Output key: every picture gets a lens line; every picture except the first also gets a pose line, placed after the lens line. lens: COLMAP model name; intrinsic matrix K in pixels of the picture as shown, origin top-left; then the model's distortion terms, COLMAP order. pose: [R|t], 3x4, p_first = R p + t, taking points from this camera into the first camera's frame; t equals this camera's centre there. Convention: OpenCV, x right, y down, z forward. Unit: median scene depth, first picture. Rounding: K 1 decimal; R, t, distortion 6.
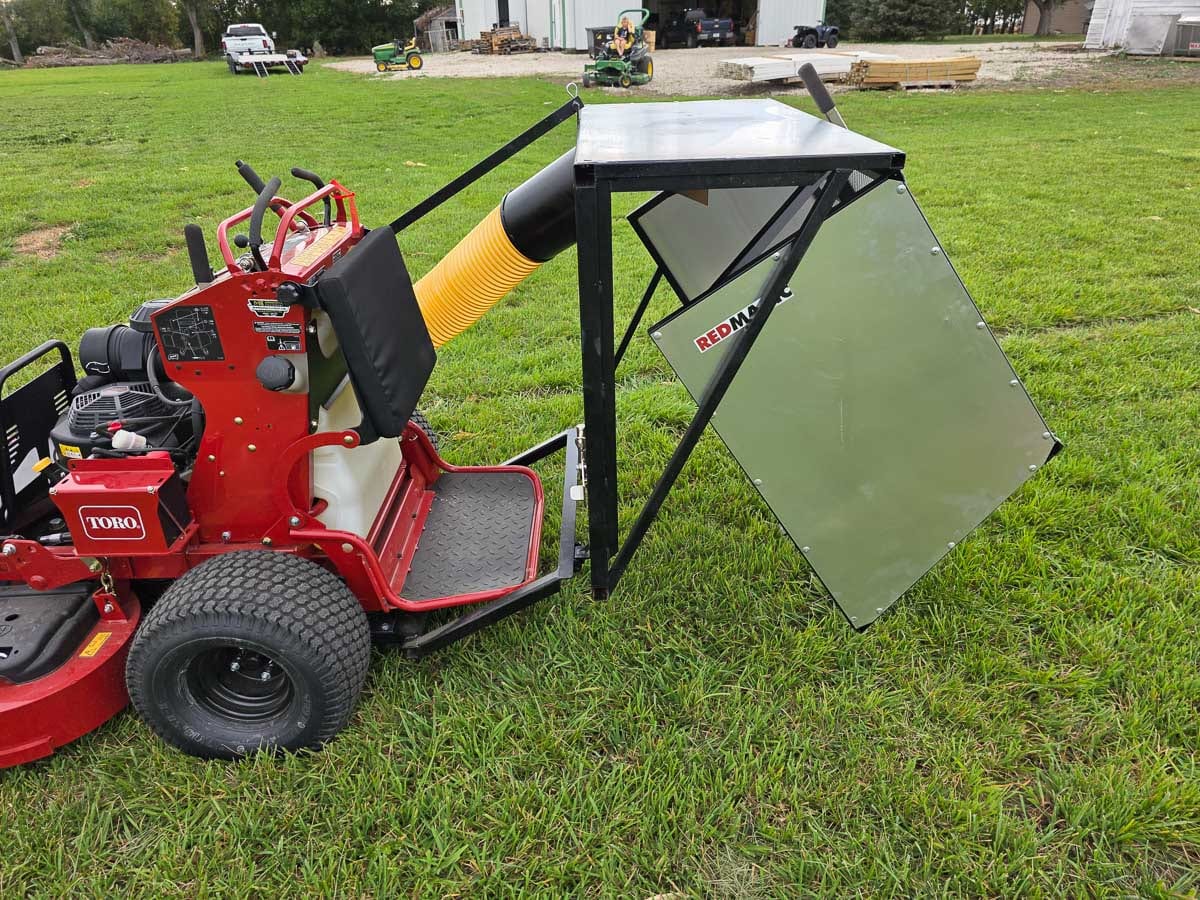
lens RADIAL K [[810.5, 0, 608.4], [0, 810.5, 442.9], [0, 0, 1]] dist [0.044533, -0.041355]
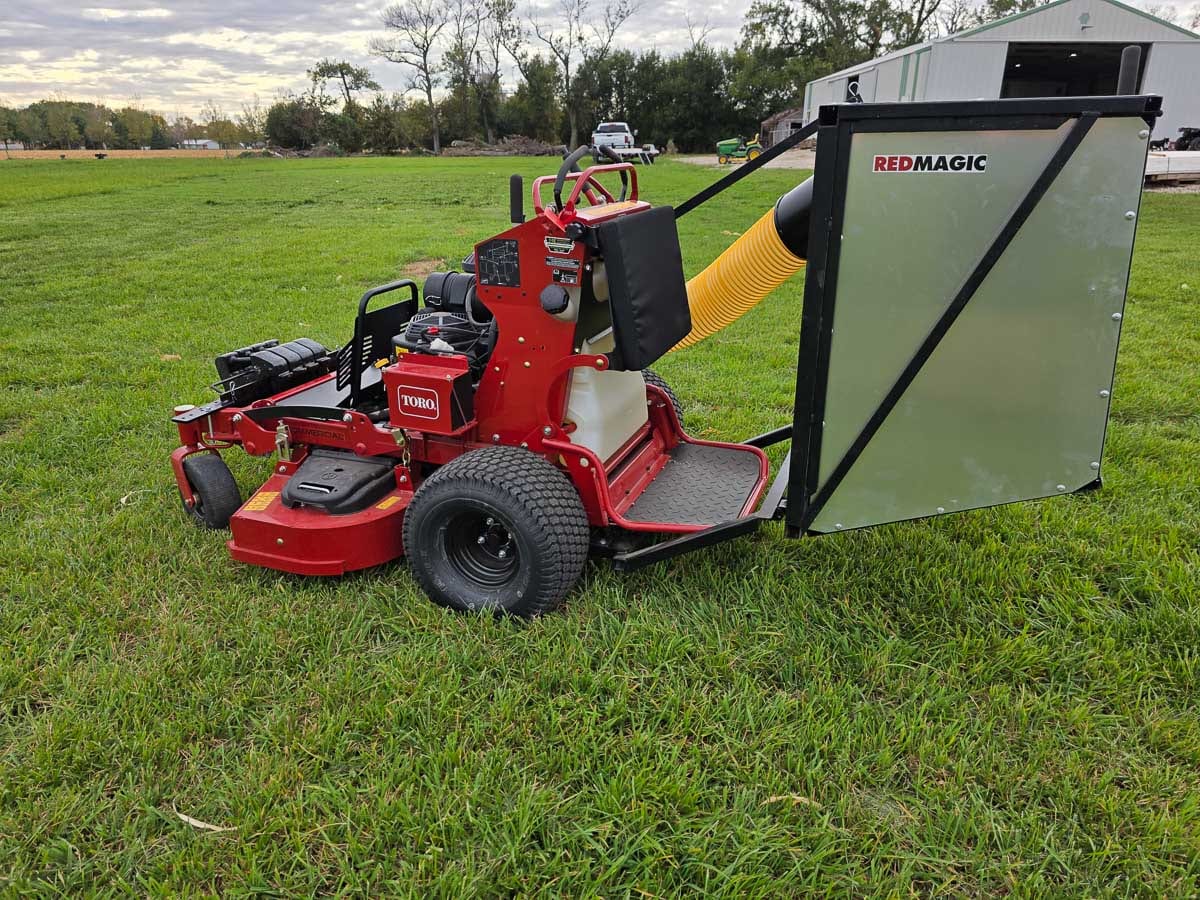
lens RADIAL K [[810.5, 0, 607.3], [0, 810.5, 452.5], [0, 0, 1]] dist [0.044533, -0.041355]
pose [[0.926598, 0.149670, -0.344985, 0.107062], [-0.182938, 0.980921, -0.065788, 0.186343], [0.328557, 0.124069, 0.936300, -0.072957]]
